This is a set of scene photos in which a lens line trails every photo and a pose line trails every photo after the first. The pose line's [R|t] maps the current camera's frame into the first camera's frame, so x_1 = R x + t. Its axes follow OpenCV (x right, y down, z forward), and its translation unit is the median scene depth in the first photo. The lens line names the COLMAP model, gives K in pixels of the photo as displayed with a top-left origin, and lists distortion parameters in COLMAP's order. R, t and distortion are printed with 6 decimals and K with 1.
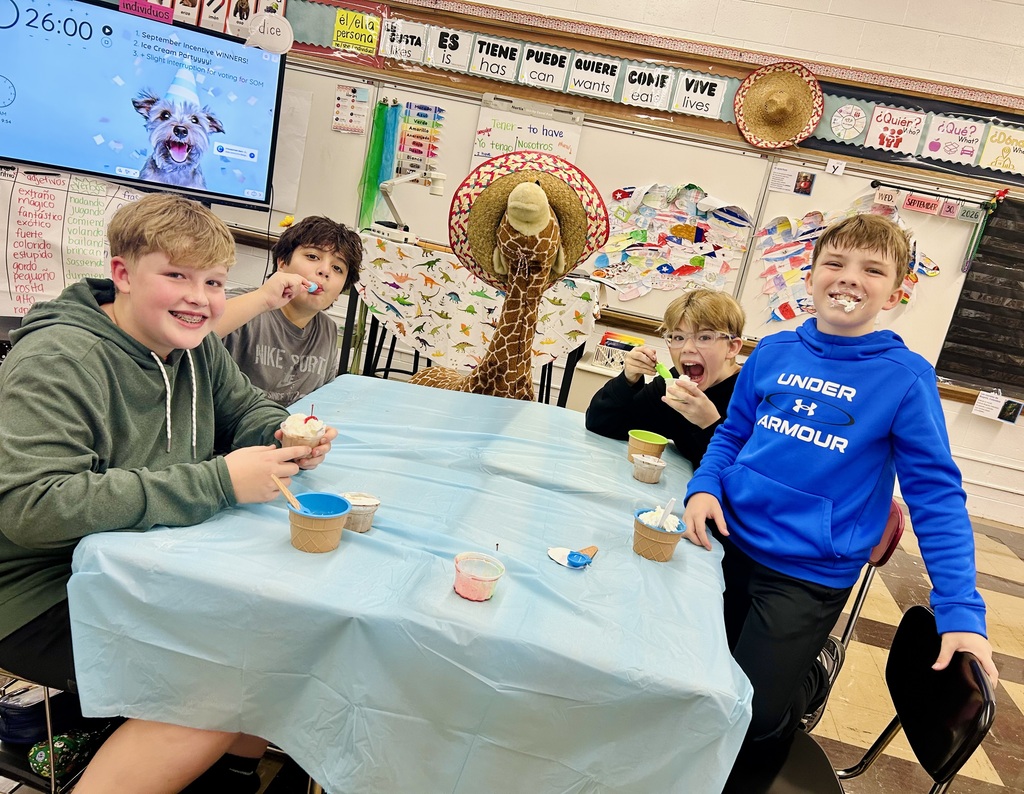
lens RADIAL K [[829.1, 0, 512.4], [0, 829.1, 406.4], [0, 0, 1]] dist [0.038740, -0.047628]
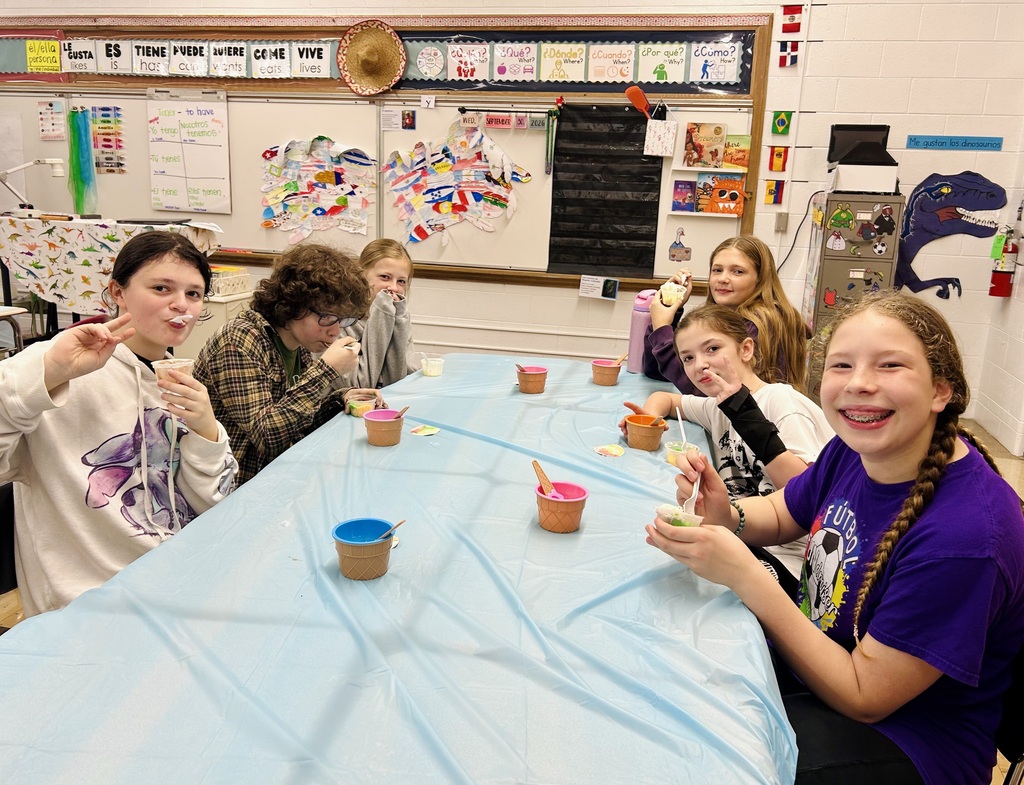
lens RADIAL K [[820.3, 0, 512.7], [0, 820.3, 391.8], [0, 0, 1]] dist [-0.004782, 0.009871]
pose [[0.987579, -0.134281, -0.081592, 0.526685], [0.133482, 0.990935, -0.015206, 0.140797], [0.082894, 0.004126, 0.996550, -0.118123]]
